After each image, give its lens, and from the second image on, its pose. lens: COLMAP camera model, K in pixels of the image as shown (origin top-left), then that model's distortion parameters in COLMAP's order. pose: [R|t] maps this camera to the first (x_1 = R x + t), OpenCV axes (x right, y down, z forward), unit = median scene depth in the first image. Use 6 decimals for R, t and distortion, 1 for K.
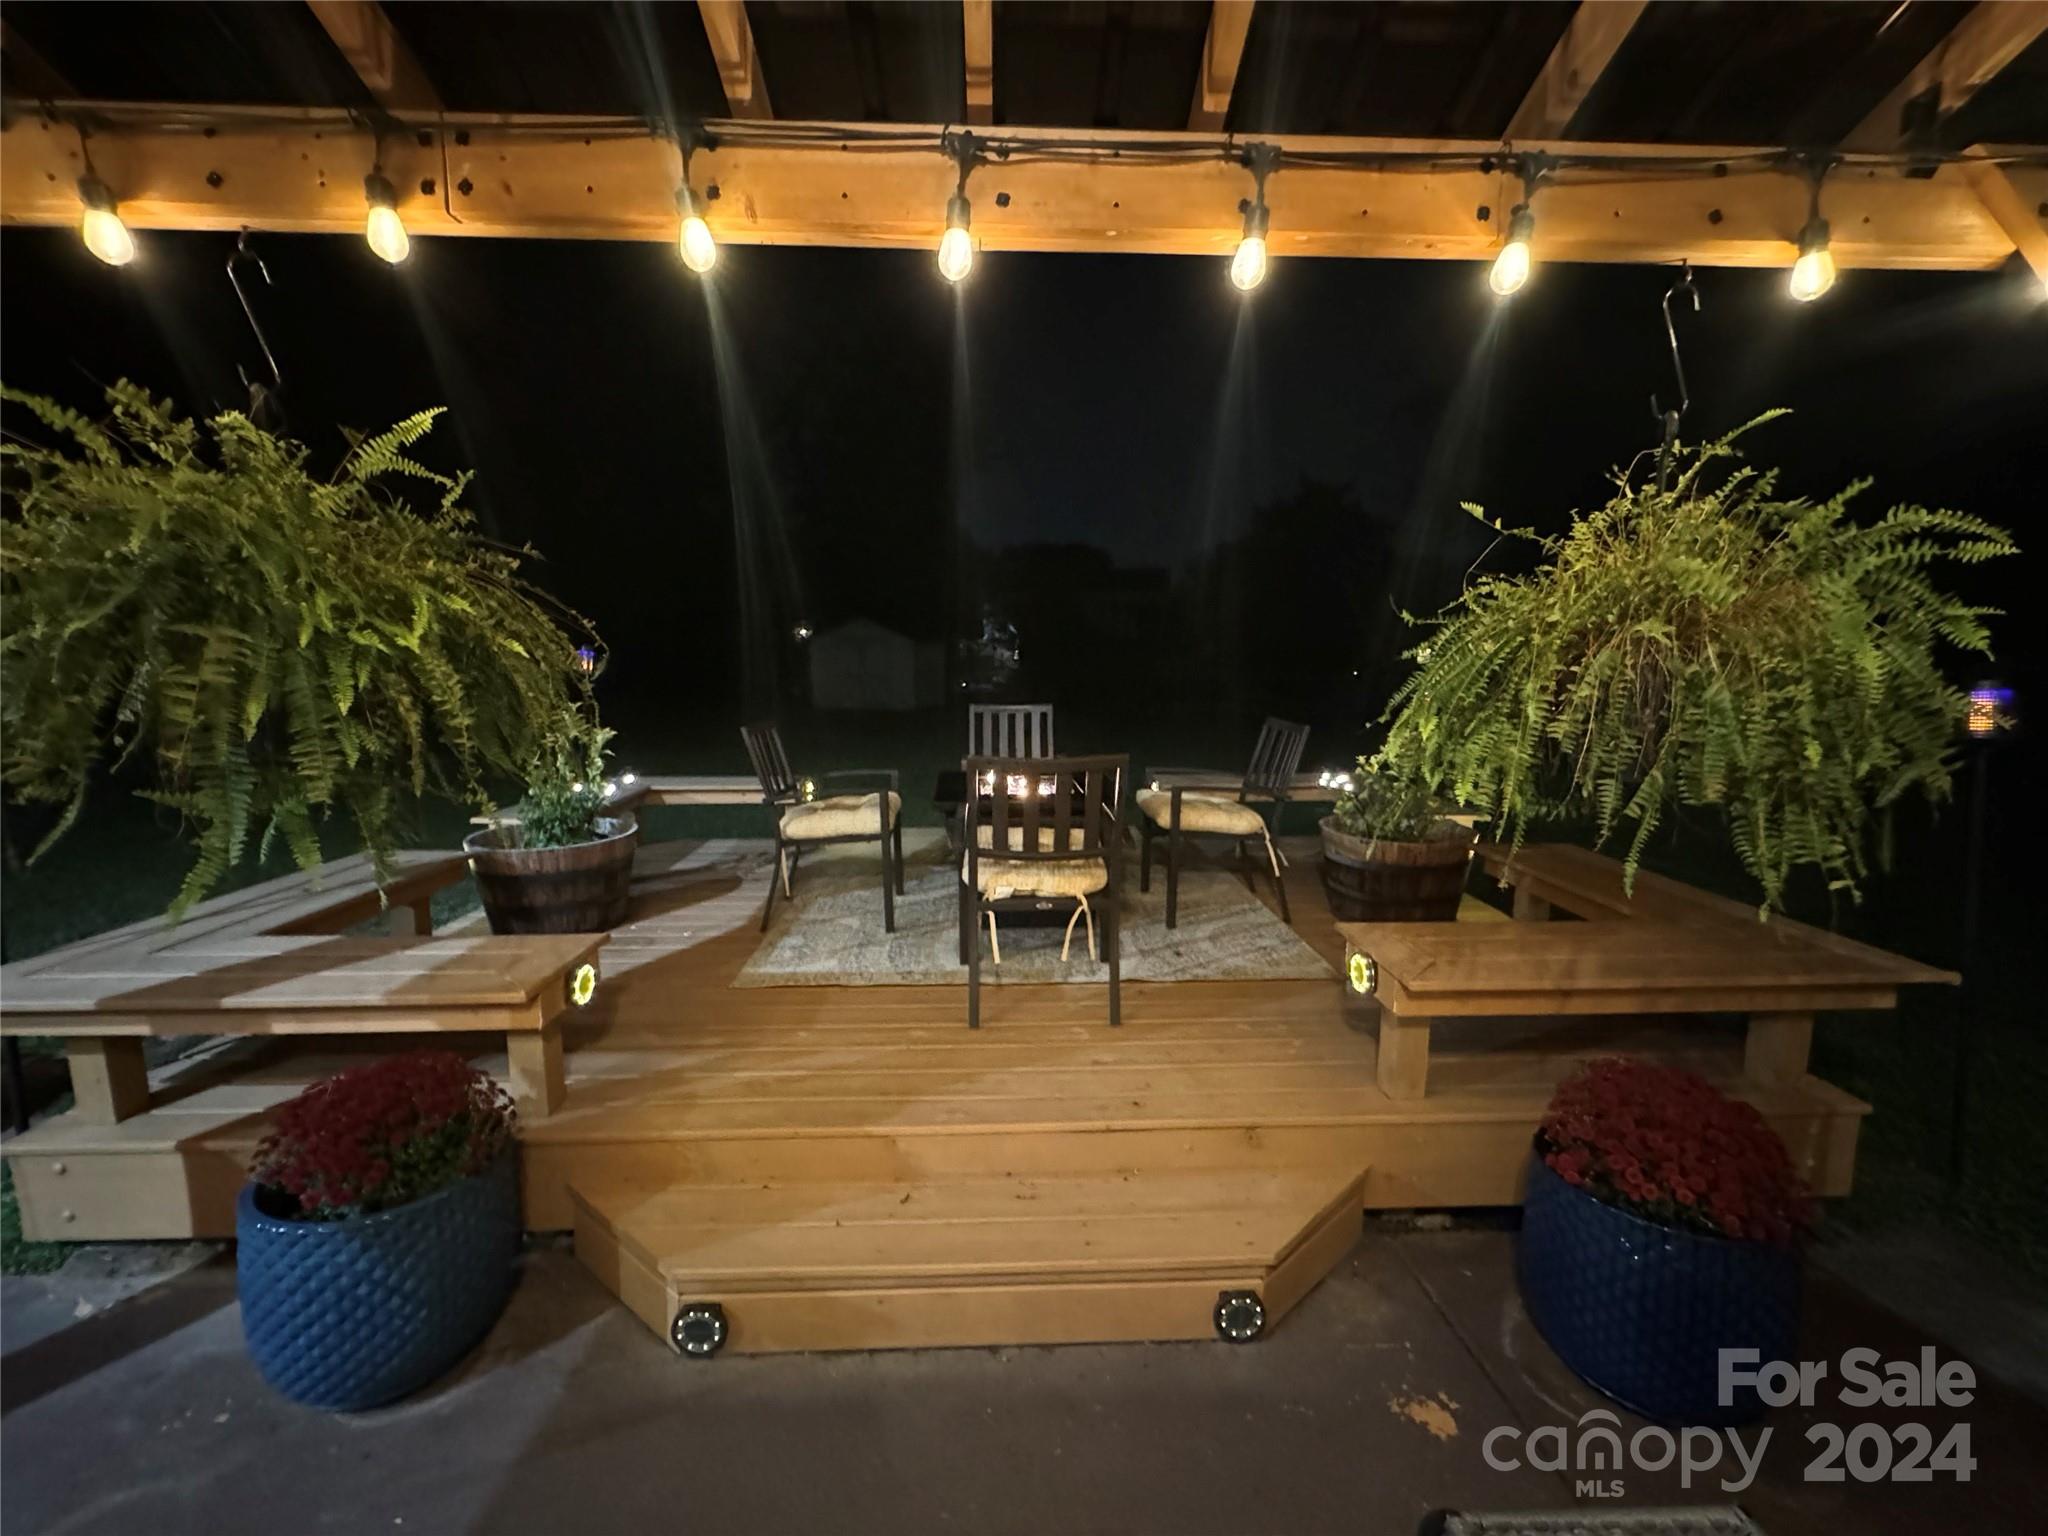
lens RADIAL K [[807.7, 0, 1028.0], [0, 807.7, 760.9], [0, 0, 1]] dist [-0.013637, 0.000103]
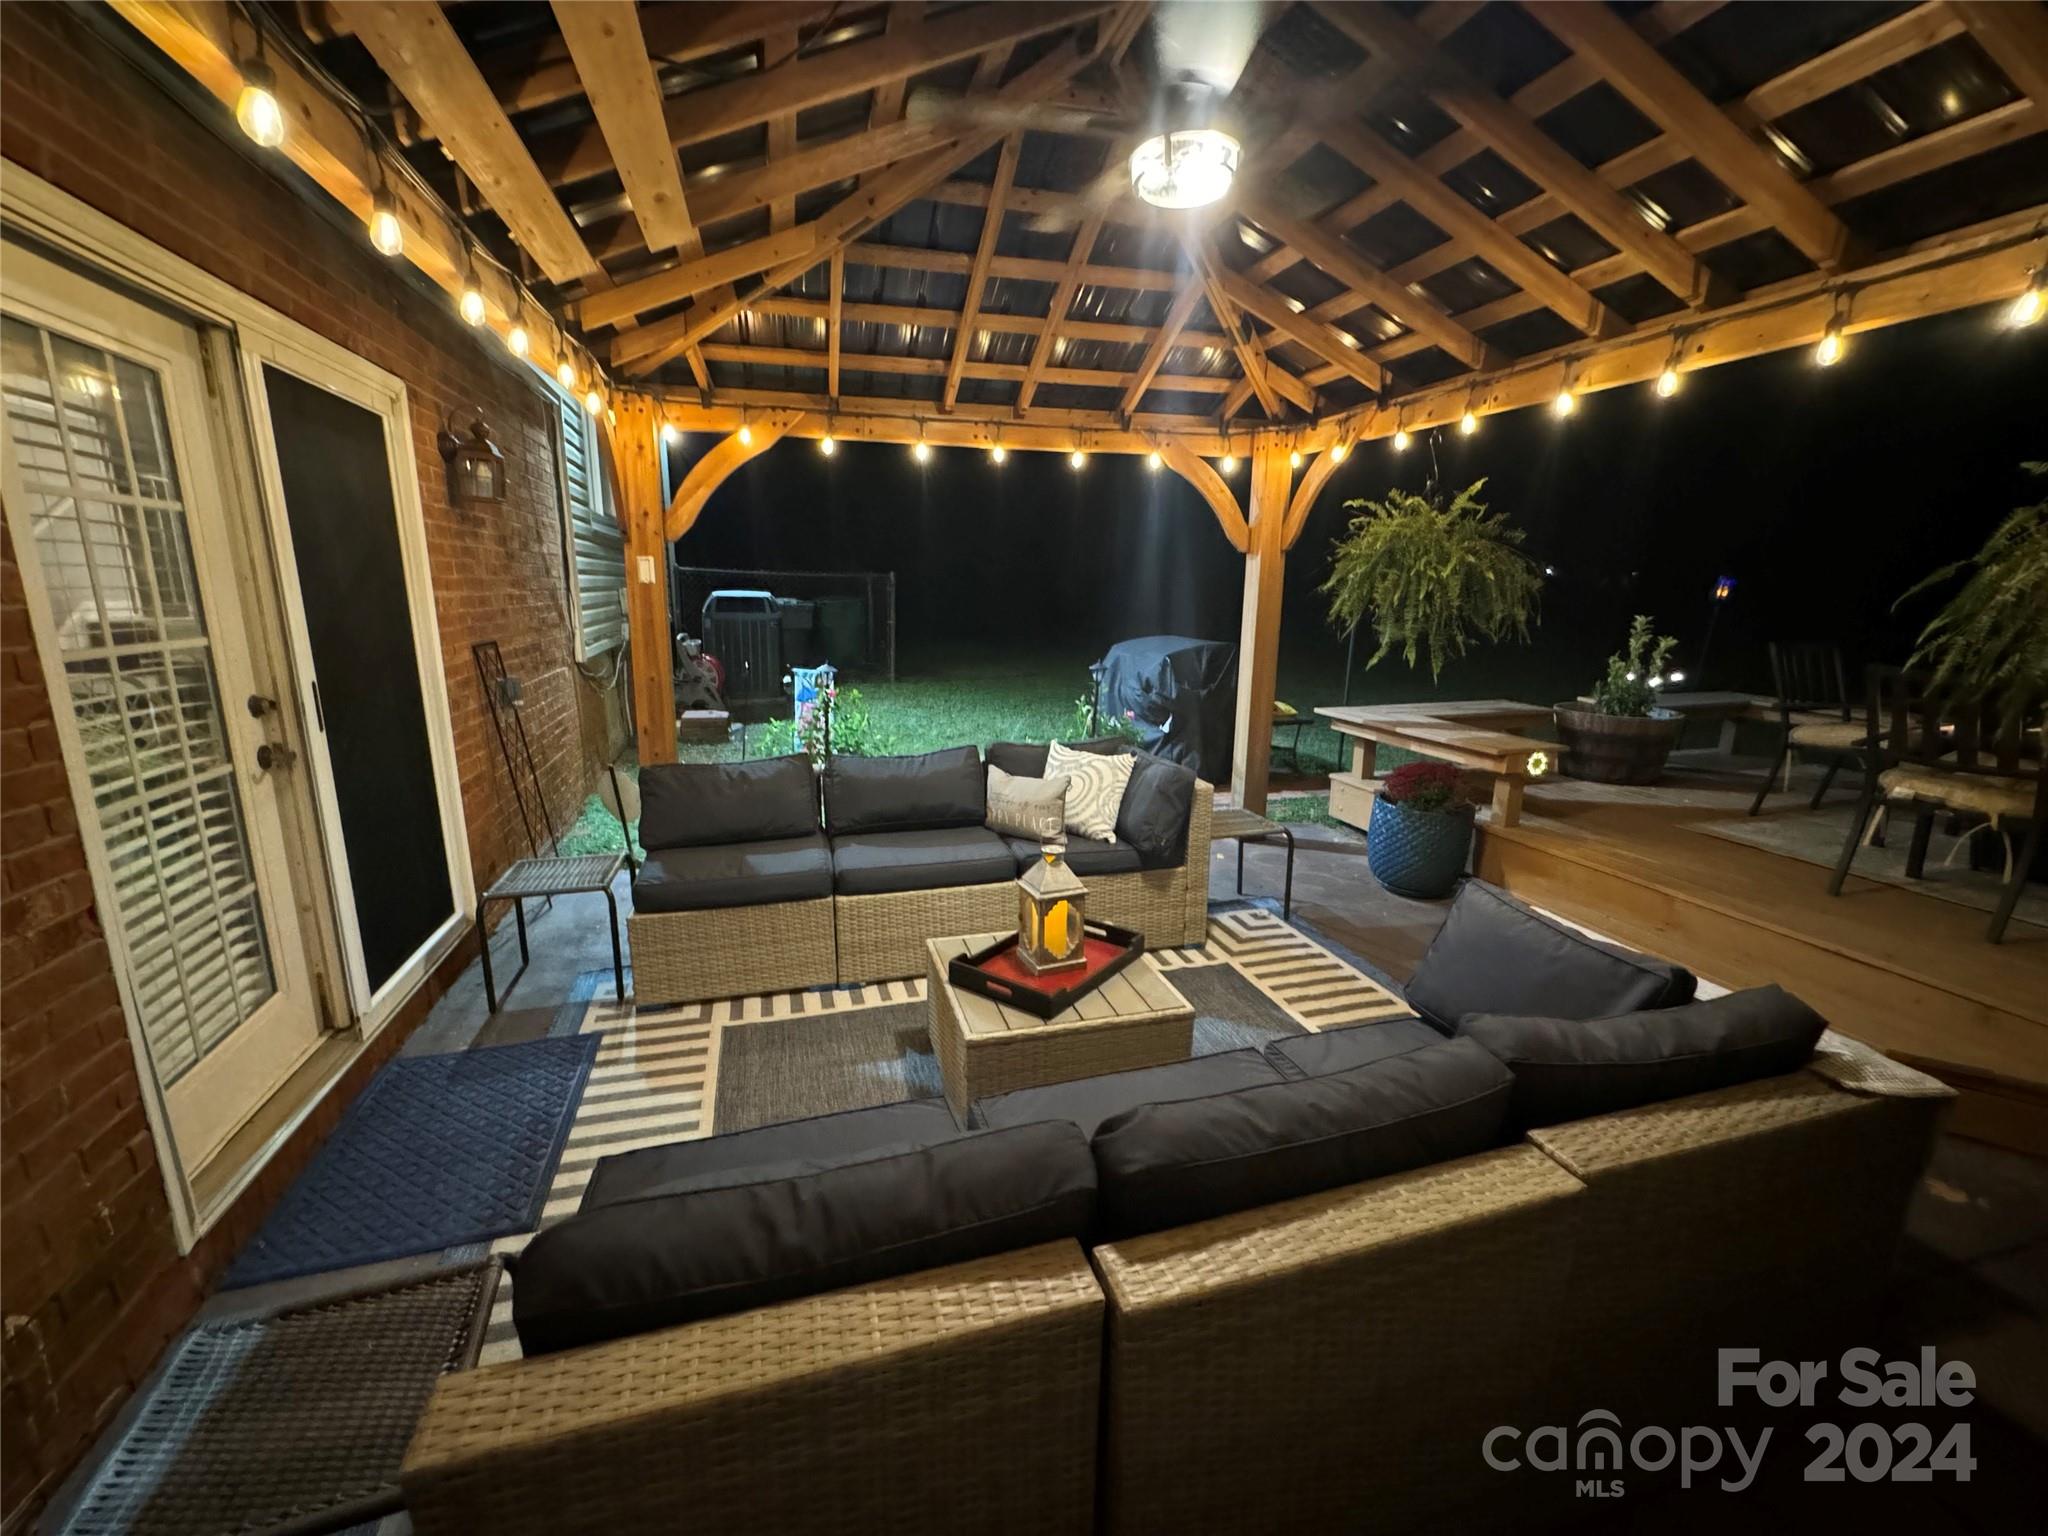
lens RADIAL K [[807.7, 0, 1028.0], [0, 807.7, 760.9], [0, 0, 1]] dist [-0.013637, 0.000103]
pose [[0.221679, 0.207679, -0.952748, 1.536189], [-0.126382, 0.974935, 0.183110, 0.140822], [0.966895, 0.079818, 0.242369, -0.927573]]
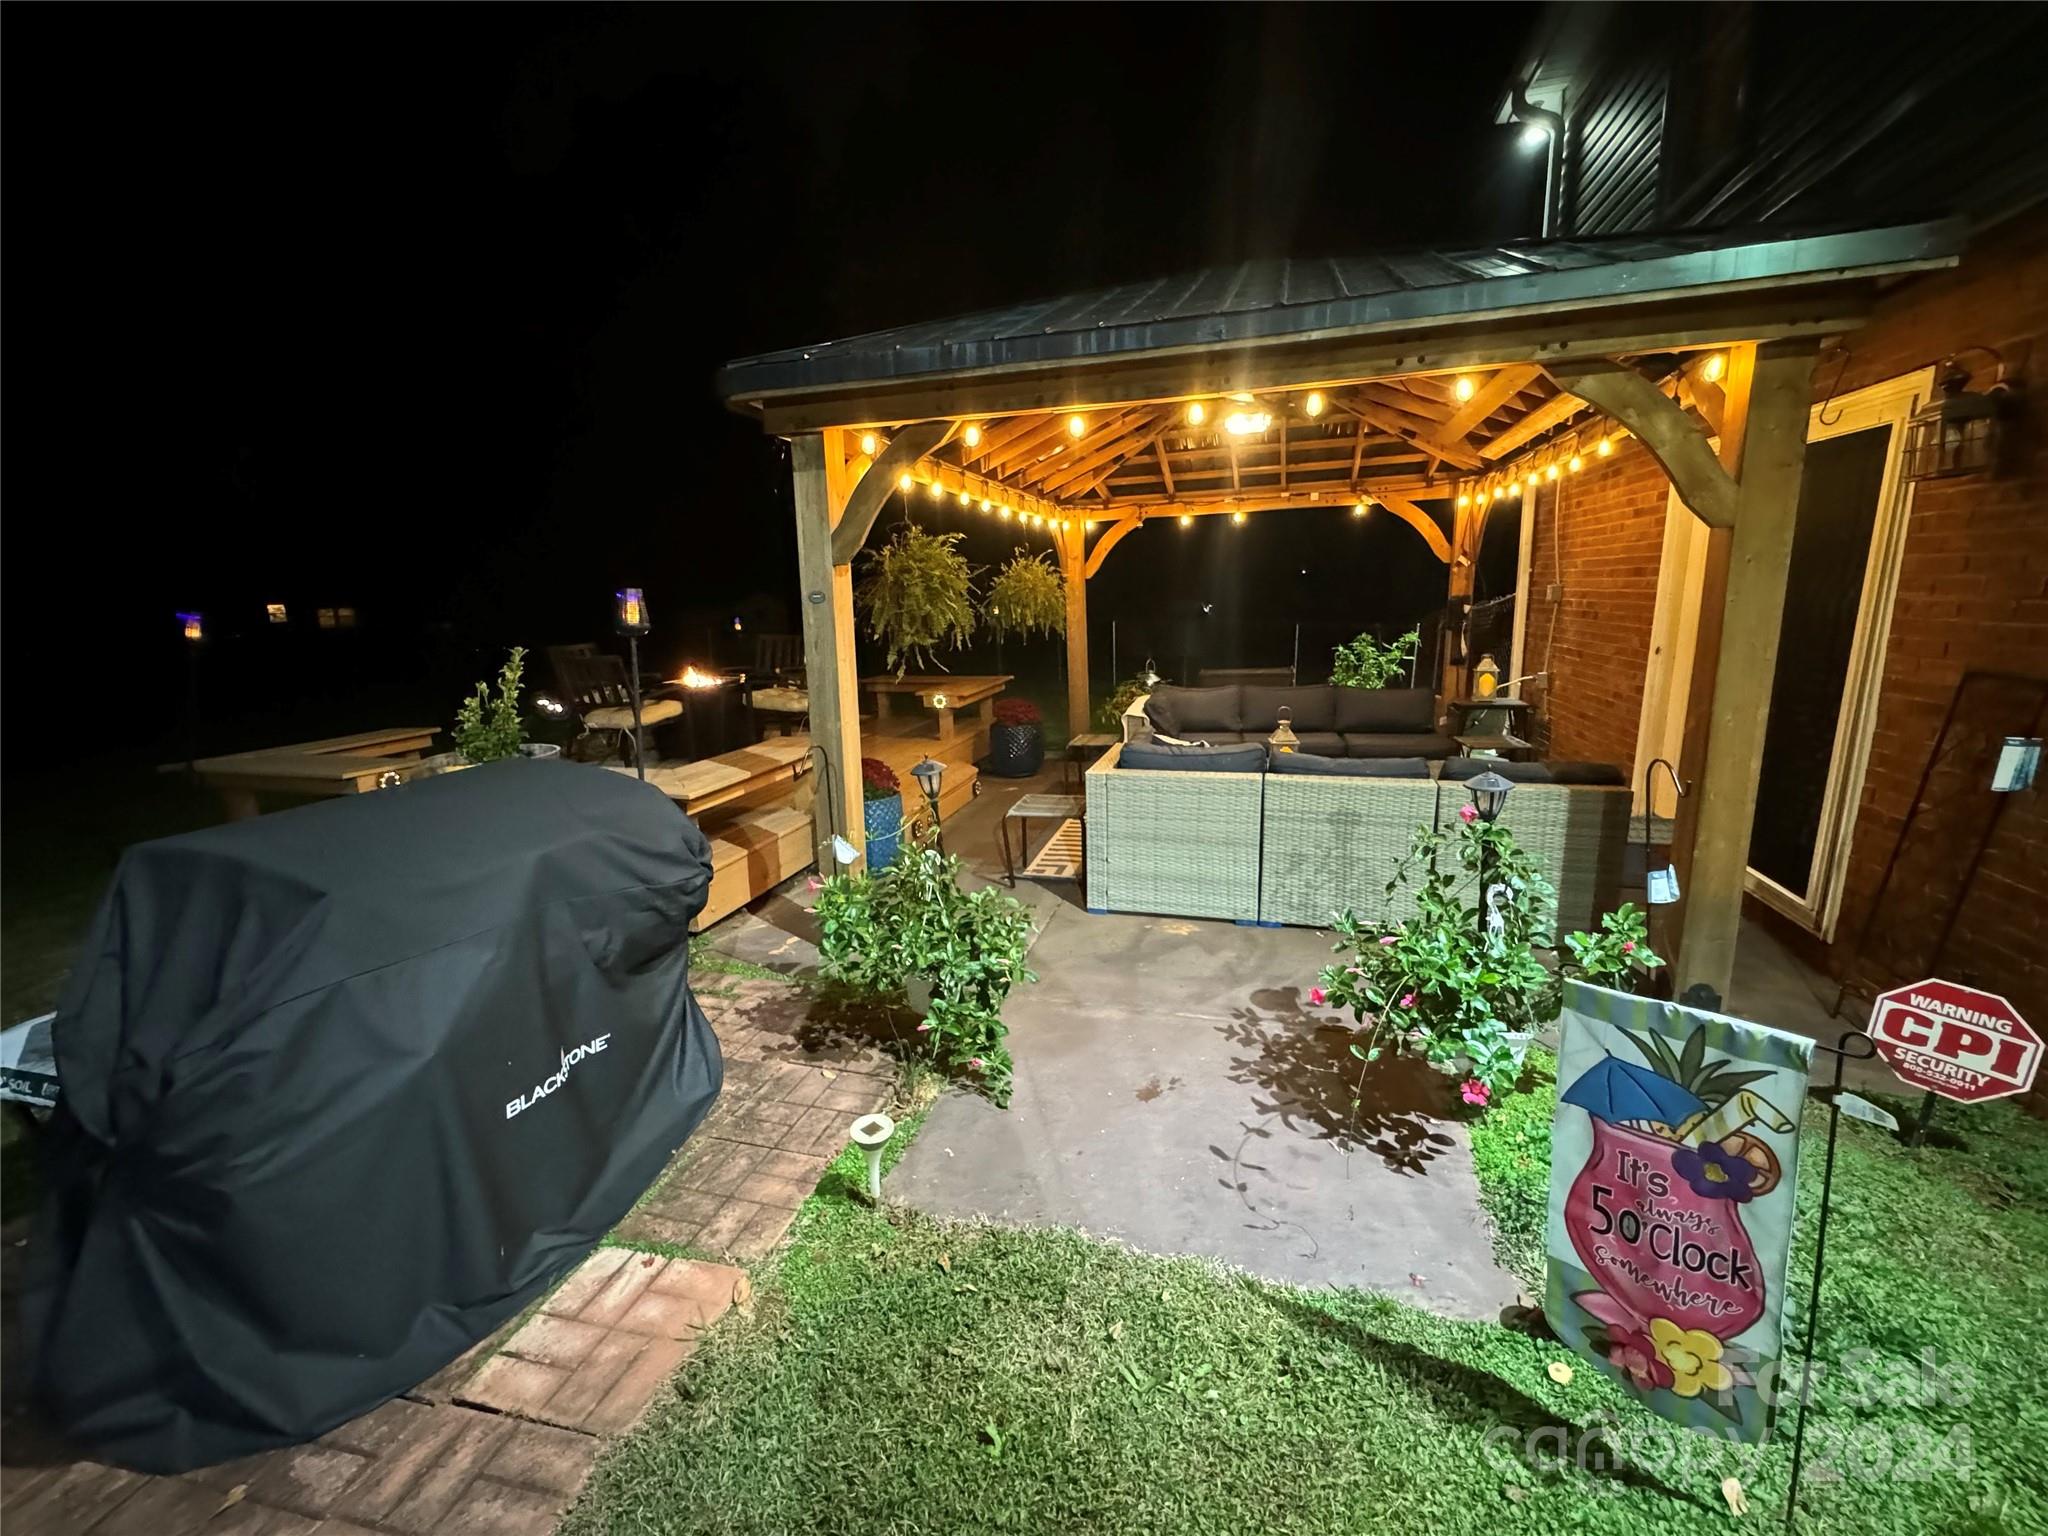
lens RADIAL K [[807.7, 0, 1028.0], [0, 807.7, 760.9], [0, 0, 1]] dist [-0.013637, 0.000103]
pose [[0.300294, -0.196741, 0.933336, -4.188530], [0.144734, 0.976565, 0.159287, 0.057156], [-0.942802, 0.087252, 0.321732, -0.525236]]
